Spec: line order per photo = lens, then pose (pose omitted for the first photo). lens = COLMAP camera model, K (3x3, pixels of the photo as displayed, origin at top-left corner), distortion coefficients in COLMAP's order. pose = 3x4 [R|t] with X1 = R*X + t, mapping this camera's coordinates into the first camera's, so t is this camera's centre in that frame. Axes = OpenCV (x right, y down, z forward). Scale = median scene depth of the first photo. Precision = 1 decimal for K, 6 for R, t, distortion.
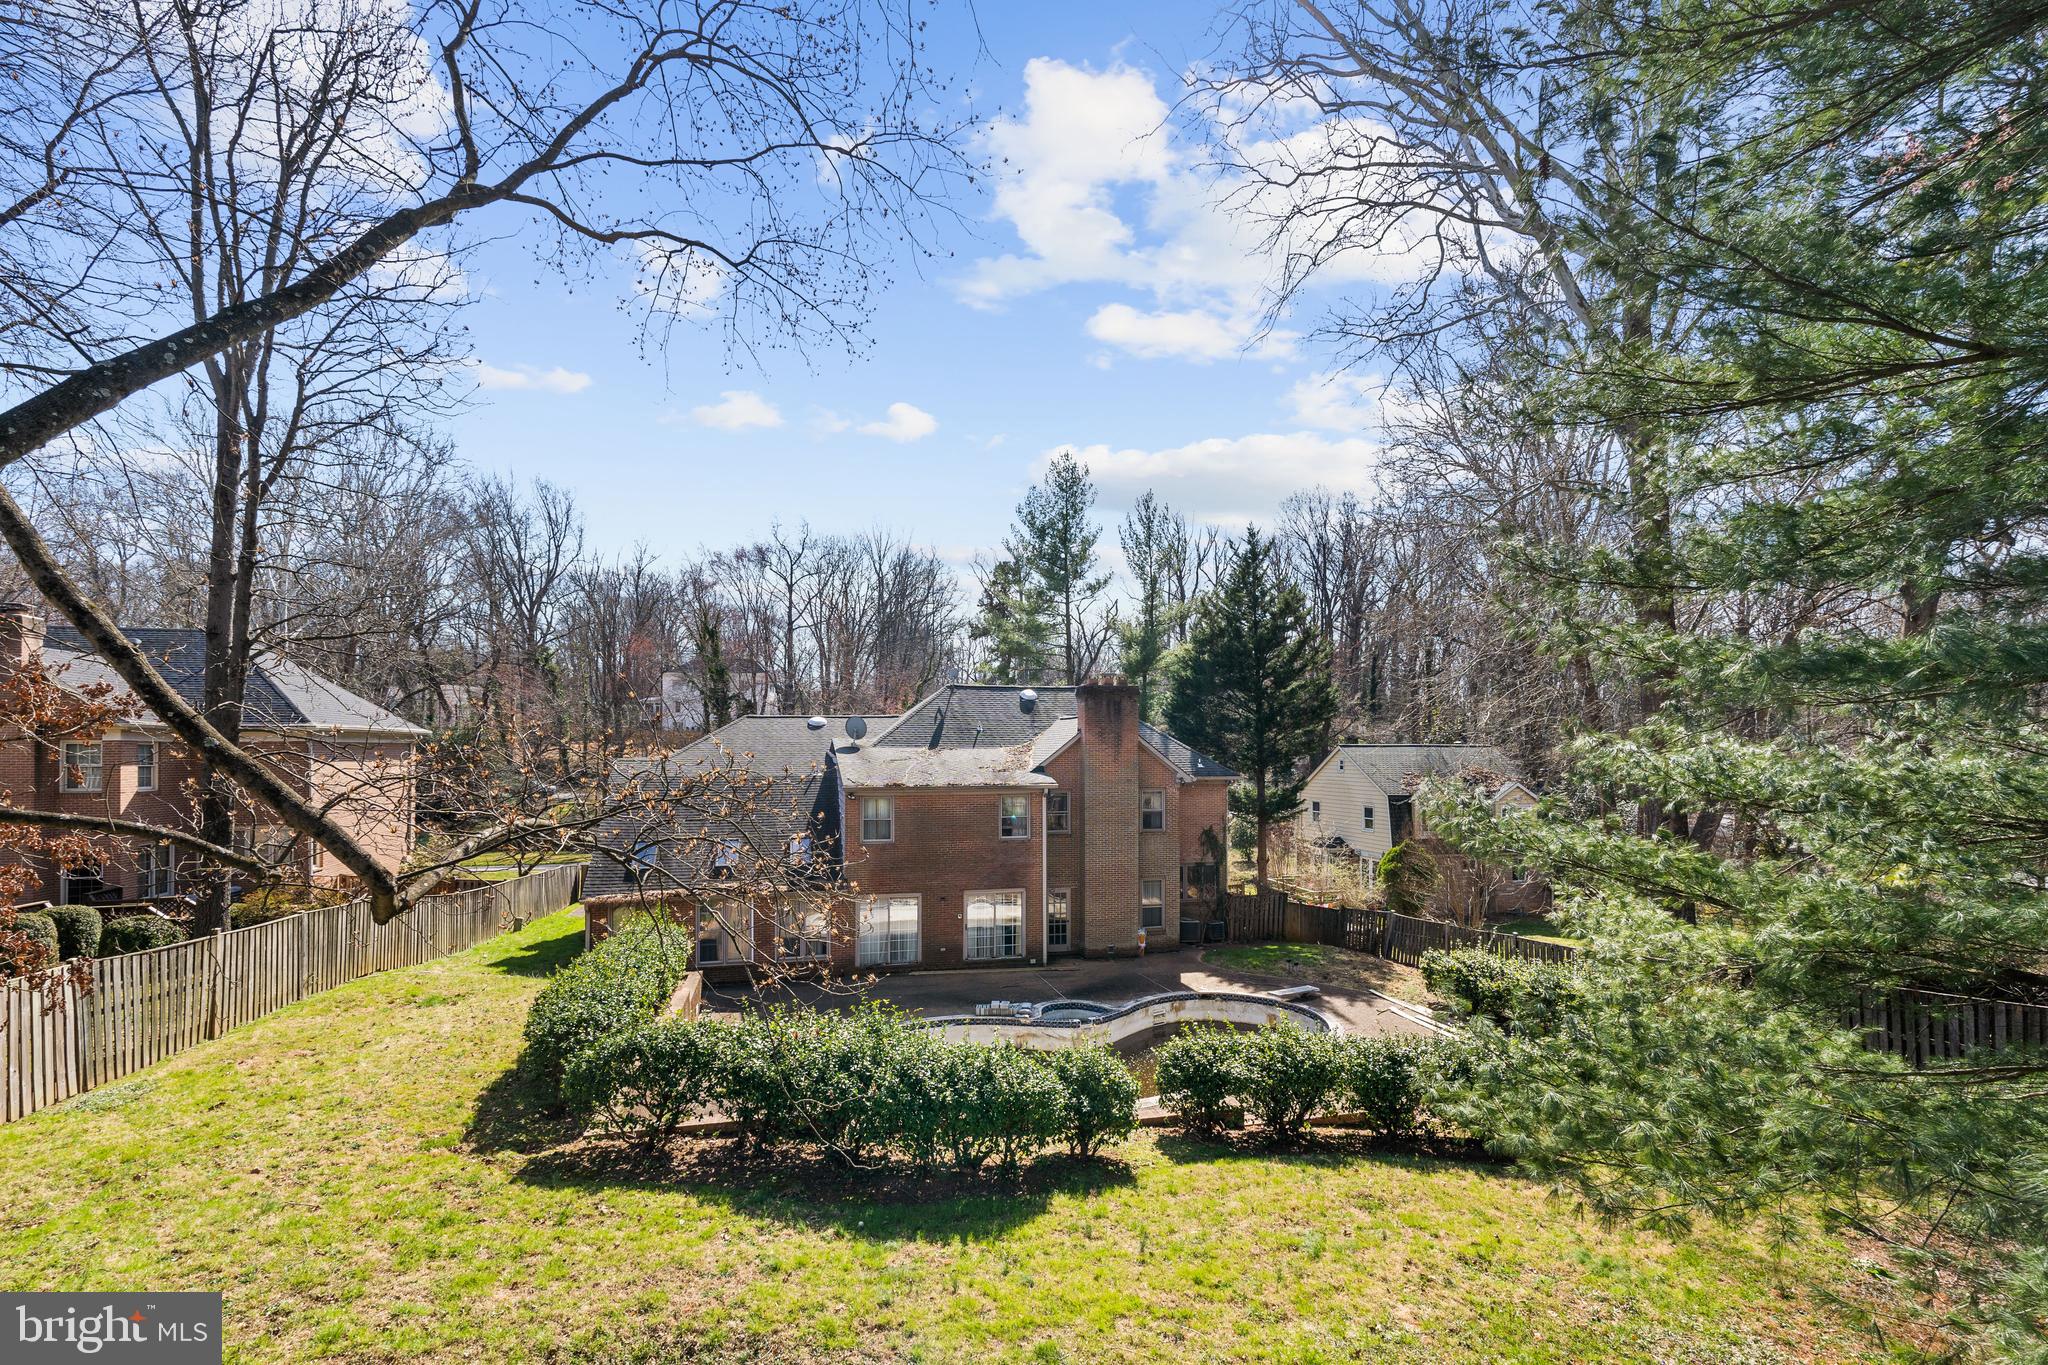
lens RADIAL K [[952.4, 0, 1024.3], [0, 952.4, 683.1], [0, 0, 1]] dist [-0.007258, 0.001438]
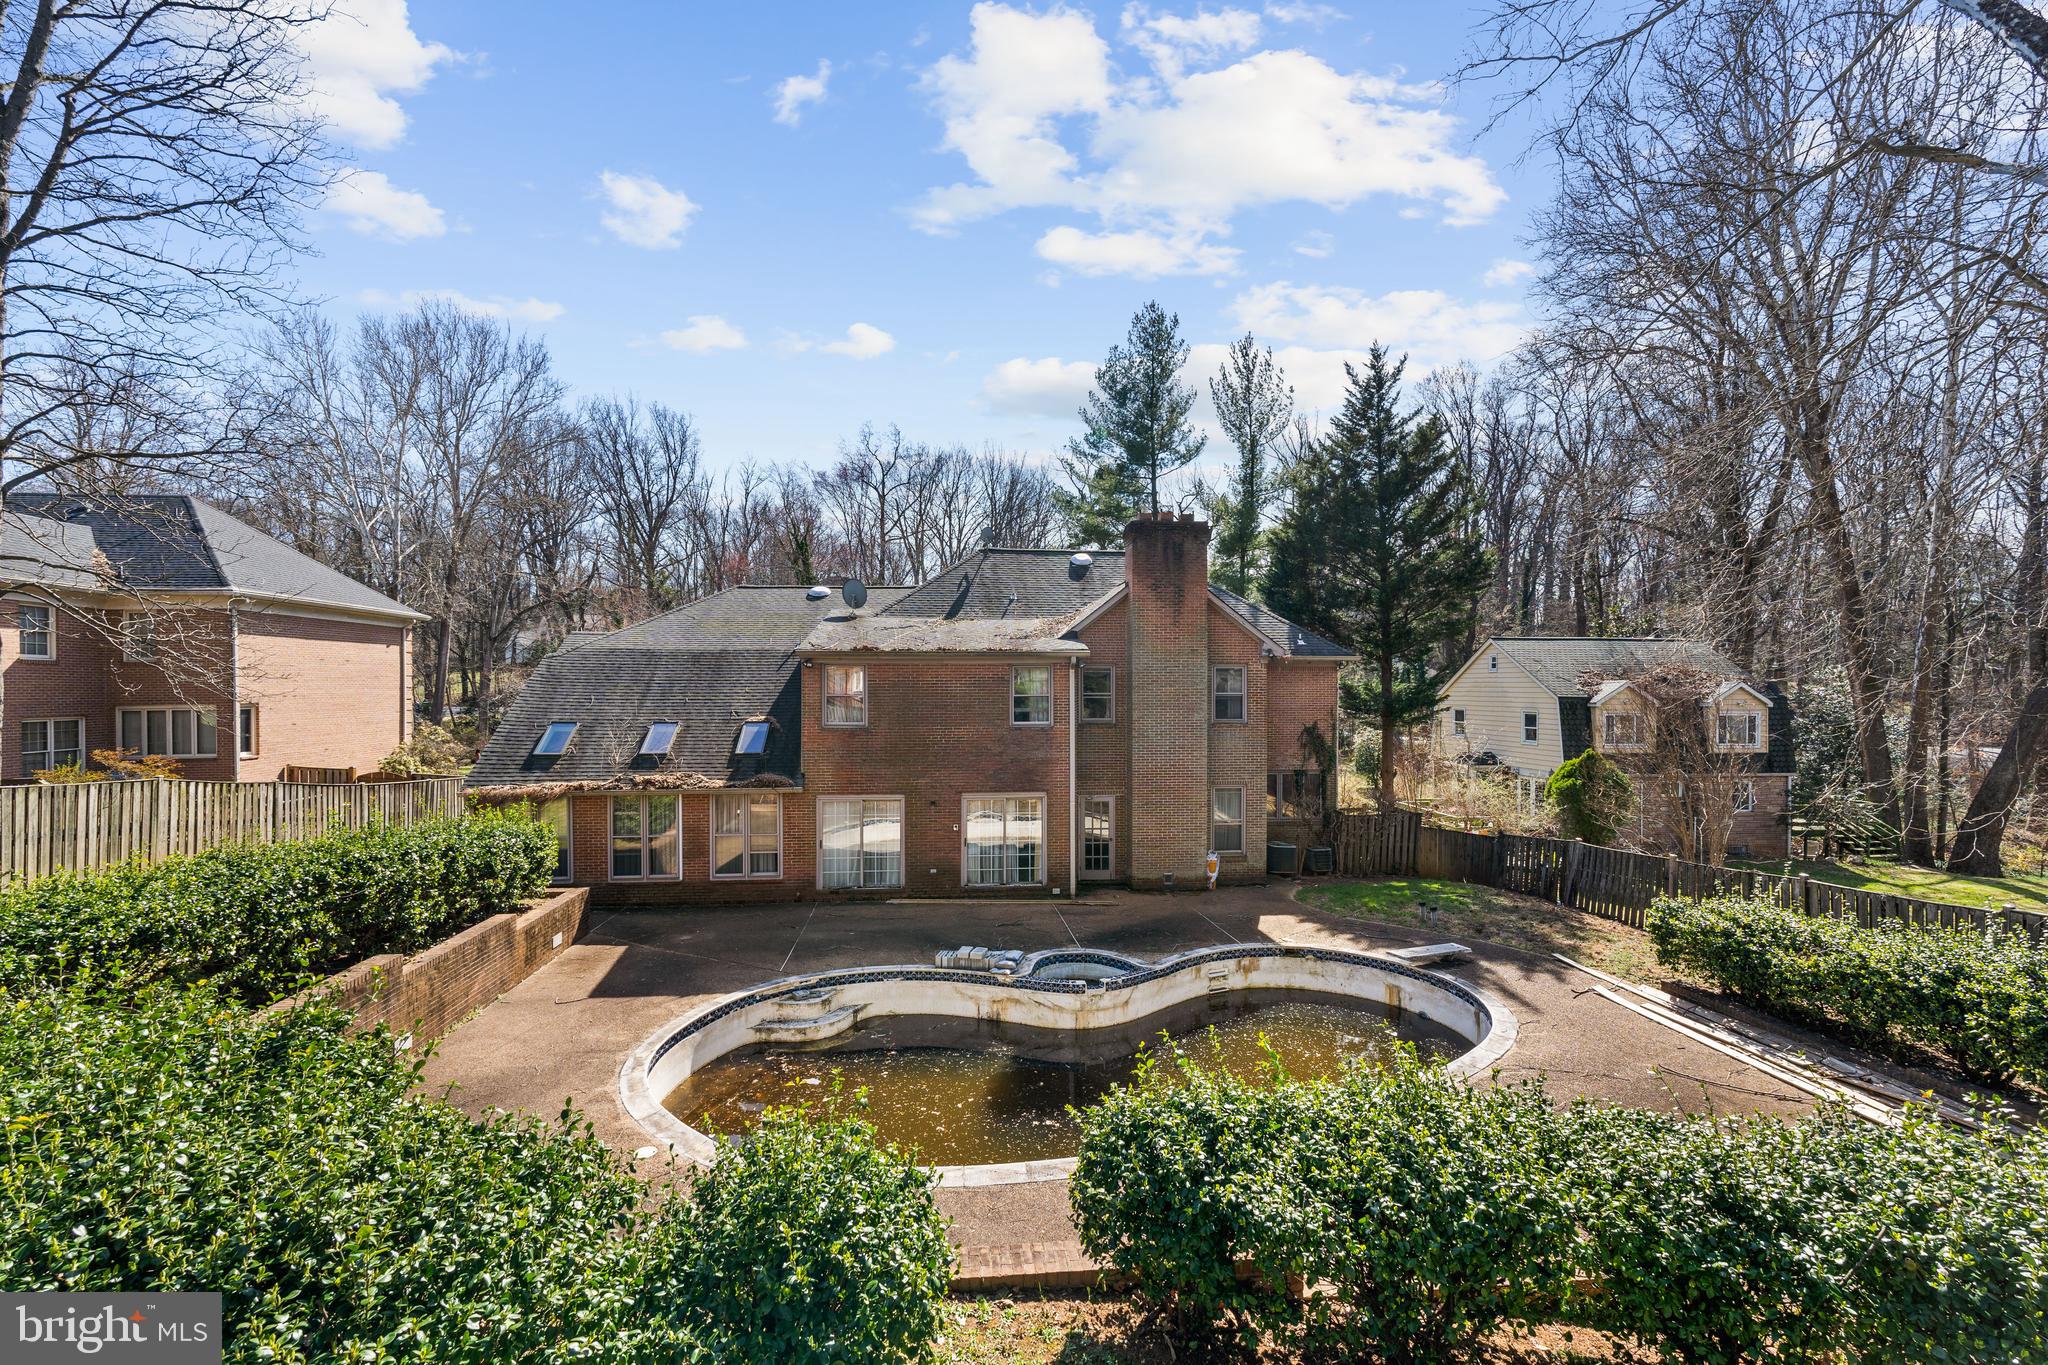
lens RADIAL K [[888.3, 0, 1031.2], [0, 888.3, 655.8], [0, 0, 1]] dist [-0.002208, 0.000424]
pose [[0.989198, -0.002364, -0.146564, 0.094864], [0.006308, 0.999630, 0.026454, 0.095930], [0.146448, -0.027092, 0.988847, 0.336259]]
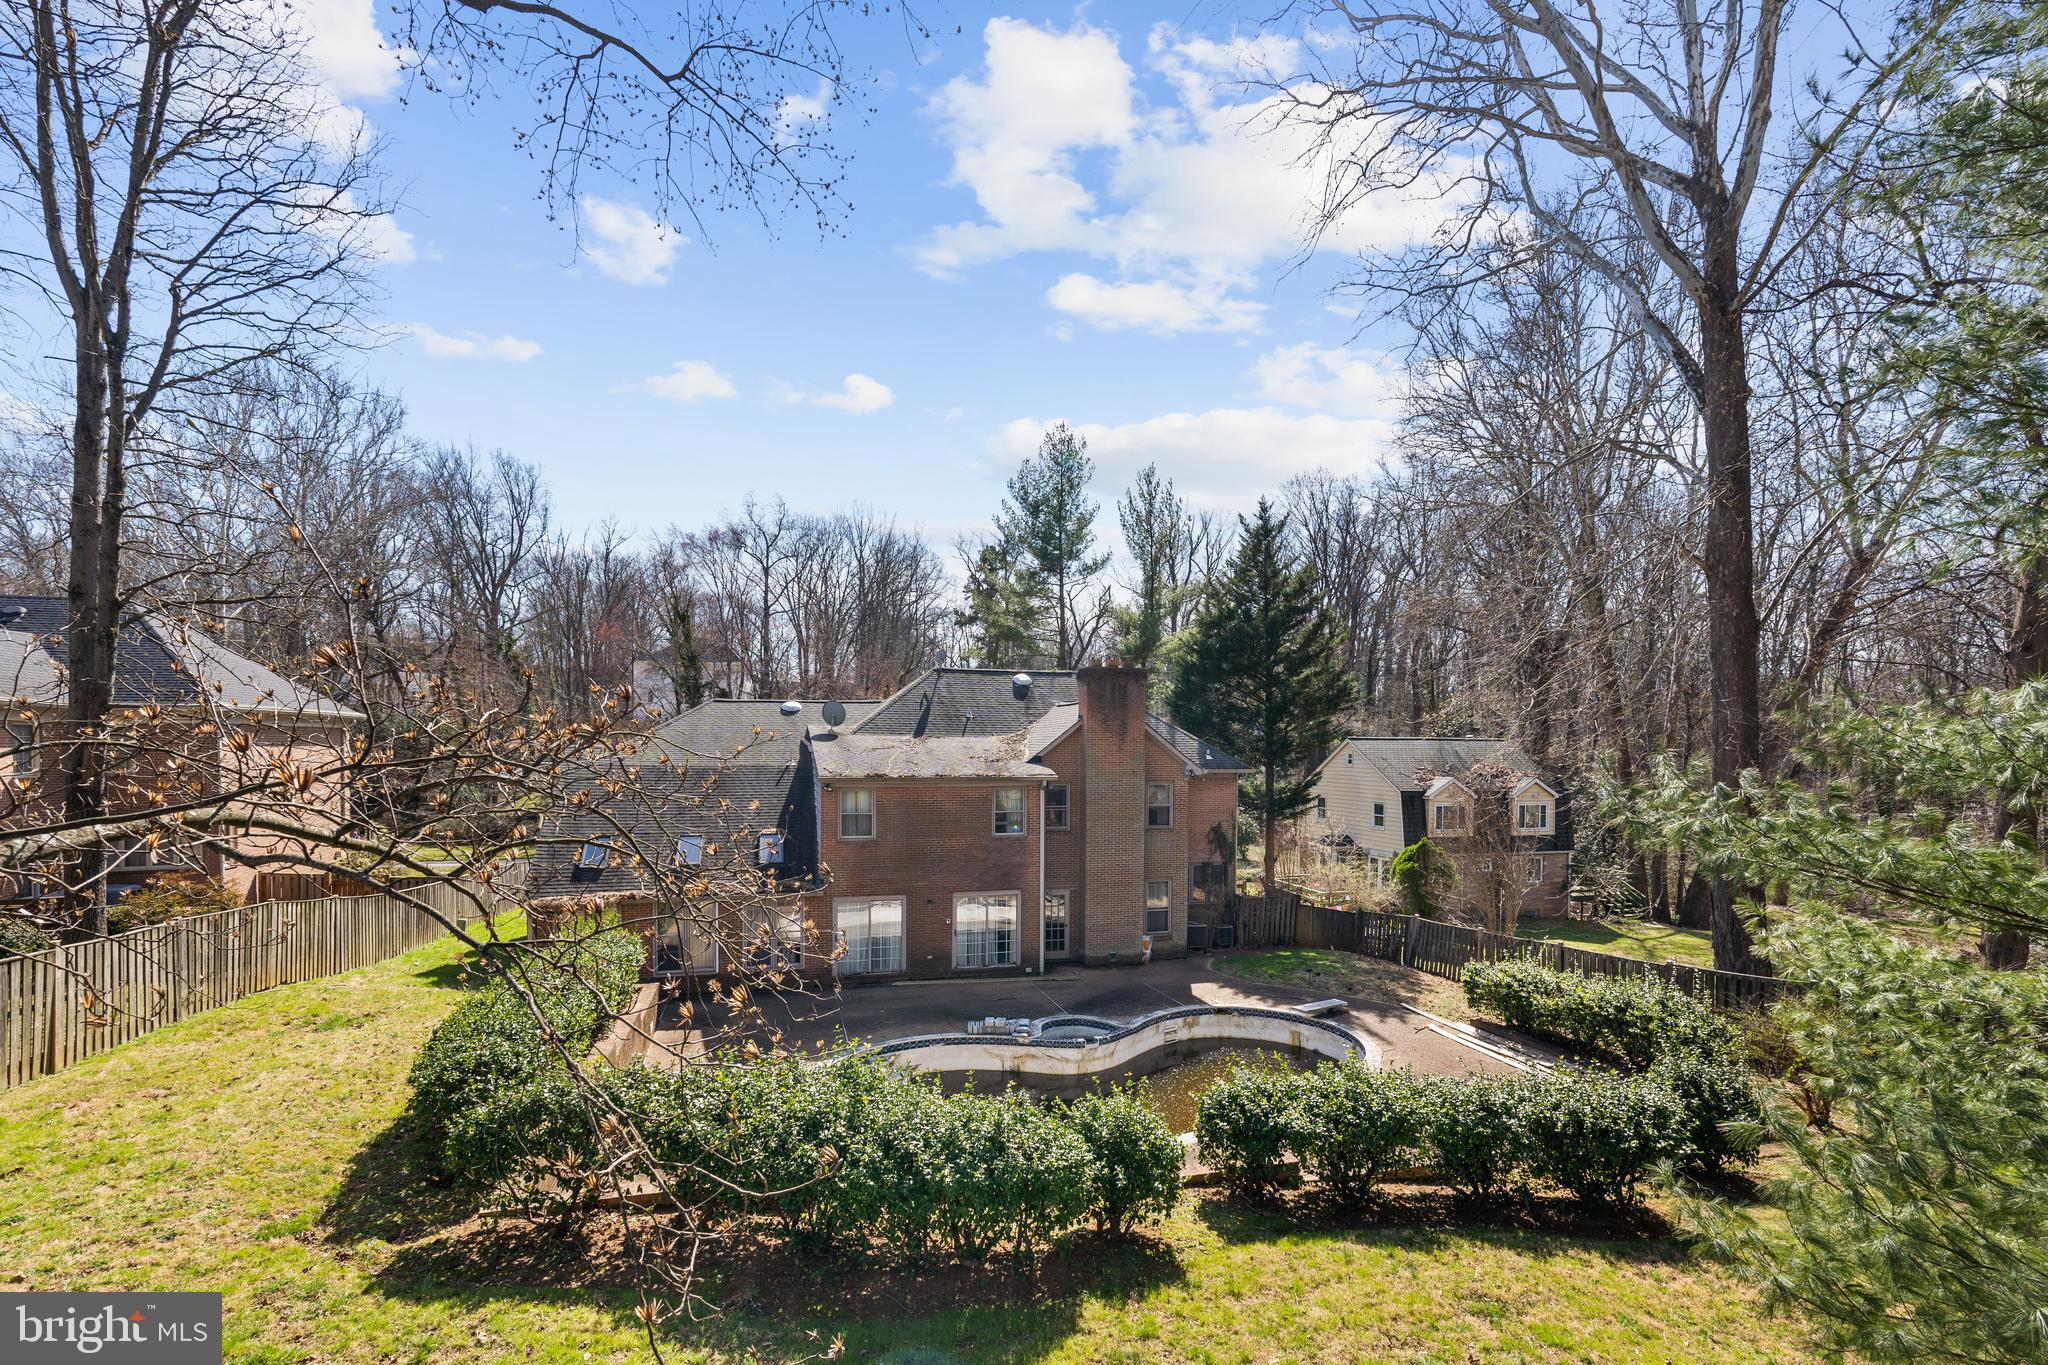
lens RADIAL K [[952.4, 0, 1026.1], [0, 952.4, 714.3], [0, 0, 1]] dist [-0.007258, 0.001438]
pose [[0.999745, 0.007296, 0.021355, -0.014987], [-0.008086, 0.999277, 0.037145, 0.015105], [-0.021069, -0.037309, 0.999082, 0.105394]]
